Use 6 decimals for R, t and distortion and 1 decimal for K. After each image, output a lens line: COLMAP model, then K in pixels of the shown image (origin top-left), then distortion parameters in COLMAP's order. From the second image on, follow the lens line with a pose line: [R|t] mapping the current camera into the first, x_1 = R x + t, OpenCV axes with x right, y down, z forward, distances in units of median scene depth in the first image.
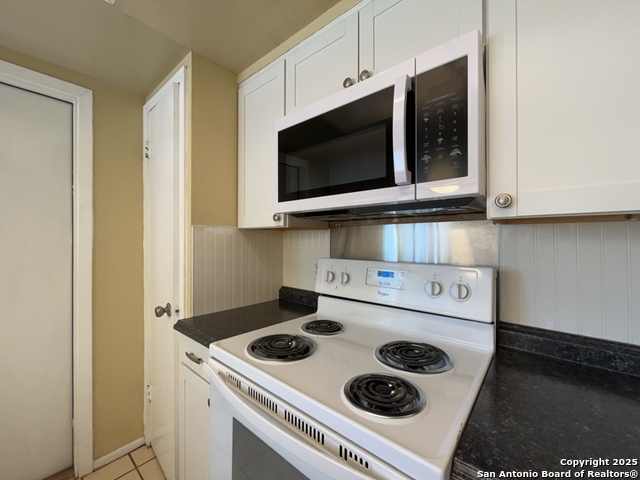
lens RADIAL K [[260.0, 0, 314.4], [0, 260.0, 236.1], [0, 0, 1]] dist [-0.000199, 0.000699]
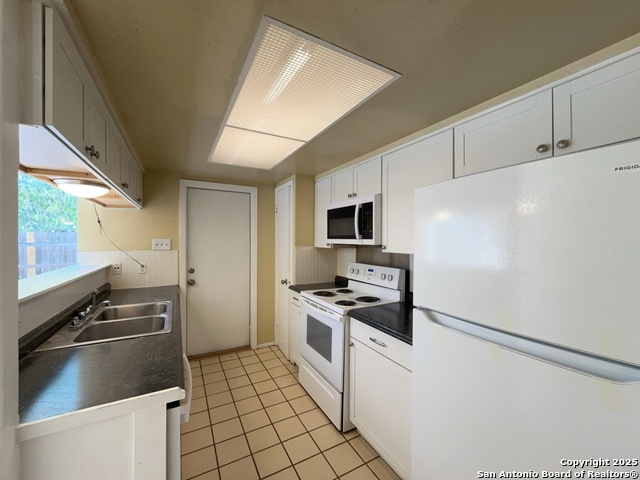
lens RADIAL K [[260.0, 0, 320.2], [0, 260.0, 239.7], [0, 0, 1]] dist [-0.000199, 0.000699]
pose [[0.939671, 0.009335, -0.341953, 0.533700], [-0.005315, 0.999905, 0.012689, -0.129100], [0.342039, -0.010106, 0.939631, -1.112561]]
